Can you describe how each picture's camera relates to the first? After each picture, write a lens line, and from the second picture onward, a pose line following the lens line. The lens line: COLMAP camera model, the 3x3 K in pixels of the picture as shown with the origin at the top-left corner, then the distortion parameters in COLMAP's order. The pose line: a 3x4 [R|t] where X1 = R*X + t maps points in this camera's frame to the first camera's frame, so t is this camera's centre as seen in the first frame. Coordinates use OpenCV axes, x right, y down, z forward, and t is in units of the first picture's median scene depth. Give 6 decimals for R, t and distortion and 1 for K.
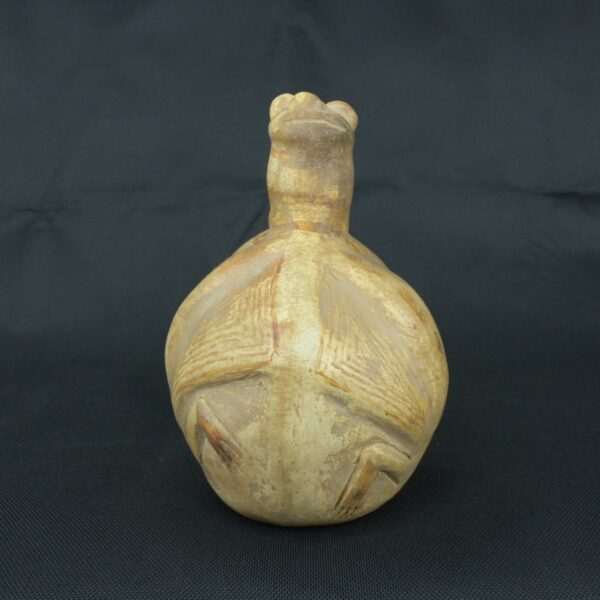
lens RADIAL K [[612.0, 0, 296.0], [0, 612.0, 300.1], [0, 0, 1]] dist [0.000105, 0.000000]
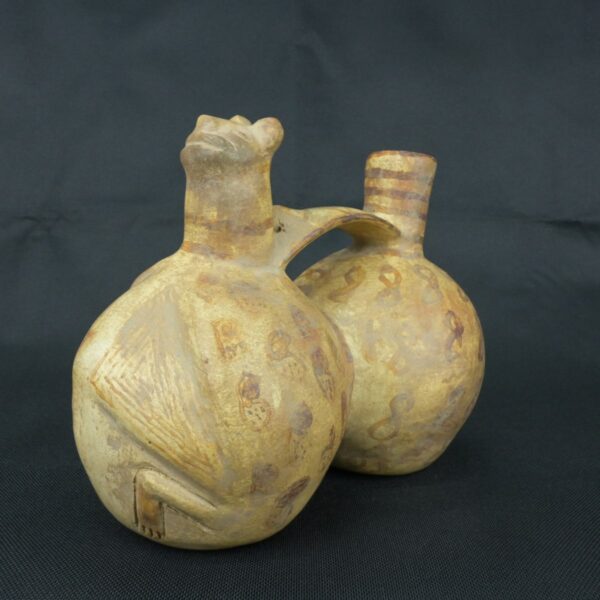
lens RADIAL K [[612.0, 0, 297.6], [0, 612.0, 295.7], [0, 0, 1]] dist [0.000105, 0.000000]
pose [[0.697858, 0.108315, -0.707998, 0.961534], [-0.130136, 0.991221, 0.023373, -0.095624], [0.704314, 0.075825, 0.705827, 0.458782]]
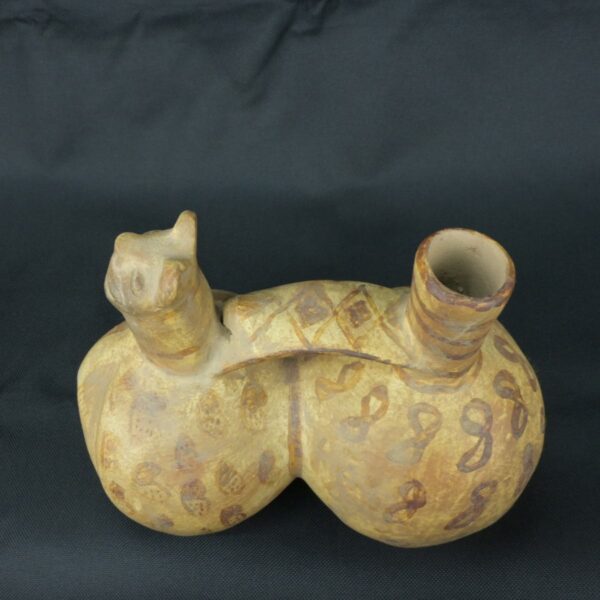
lens RADIAL K [[612.0, 0, 300.0], [0, 612.0, 298.4], [0, 0, 1]] dist [0.000105, 0.000000]
pose [[-0.053546, 0.762025, -0.645330, 0.713666], [-0.065532, 0.642182, 0.763746, -1.087986], [0.996413, 0.083186, 0.015550, 1.388616]]
